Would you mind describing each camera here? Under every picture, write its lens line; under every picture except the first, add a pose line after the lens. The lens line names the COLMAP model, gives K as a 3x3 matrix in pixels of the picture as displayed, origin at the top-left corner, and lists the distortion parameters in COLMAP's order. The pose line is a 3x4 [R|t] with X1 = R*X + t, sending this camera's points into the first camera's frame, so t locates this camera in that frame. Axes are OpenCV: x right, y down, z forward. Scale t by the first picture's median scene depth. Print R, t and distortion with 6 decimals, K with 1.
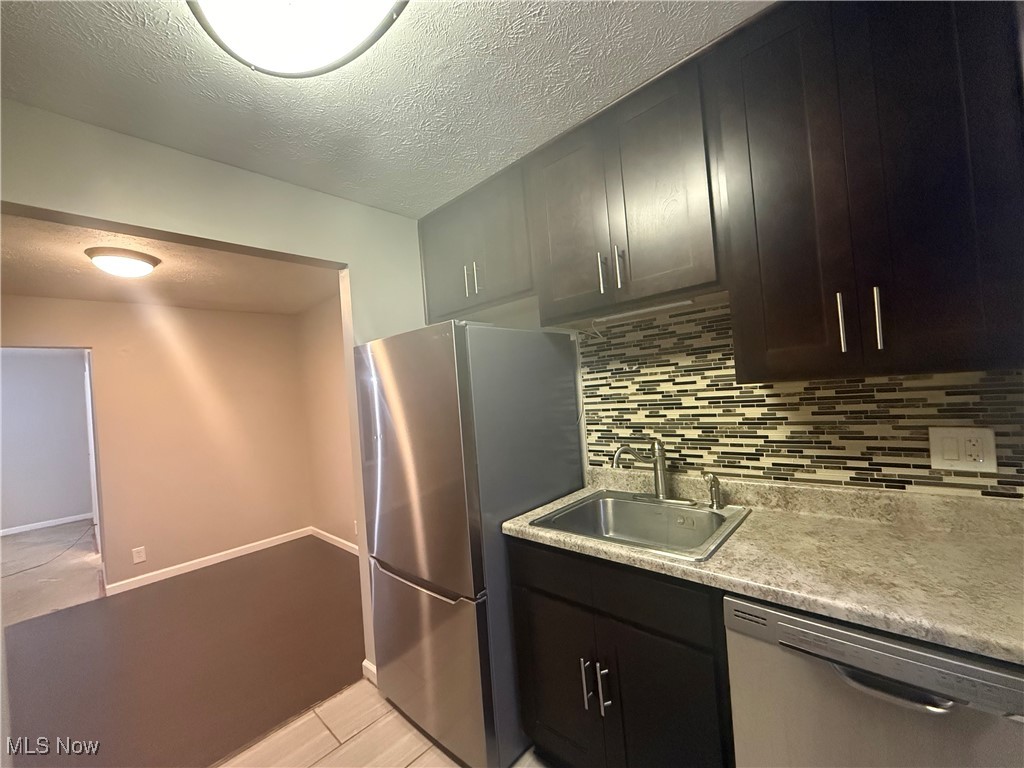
lens RADIAL K [[406.3, 0, 509.4], [0, 406.3, 384.9], [0, 0, 1]] dist [0.000516, -0.000025]
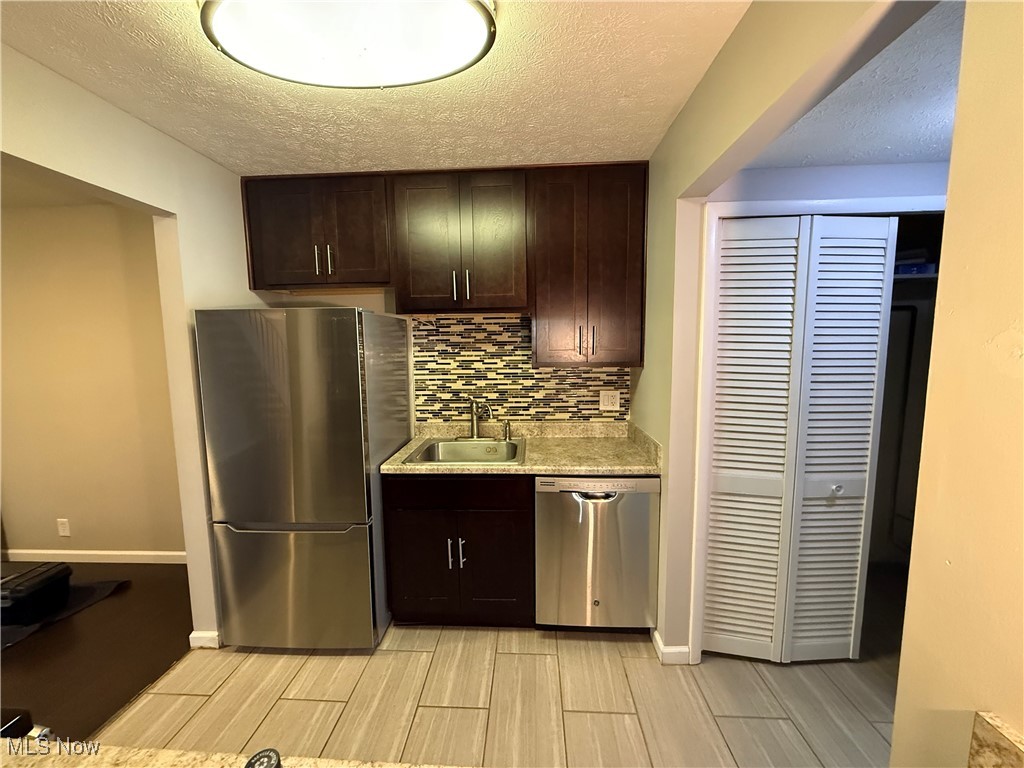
lens RADIAL K [[406.3, 0, 509.4], [0, 406.3, 384.9], [0, 0, 1]] dist [0.000516, -0.000025]
pose [[0.765392, 0.001094, 0.643564, -0.476341], [-0.055949, 0.996326, 0.064847, -0.025439], [-0.641128, -0.085640, 0.762641, -0.215820]]
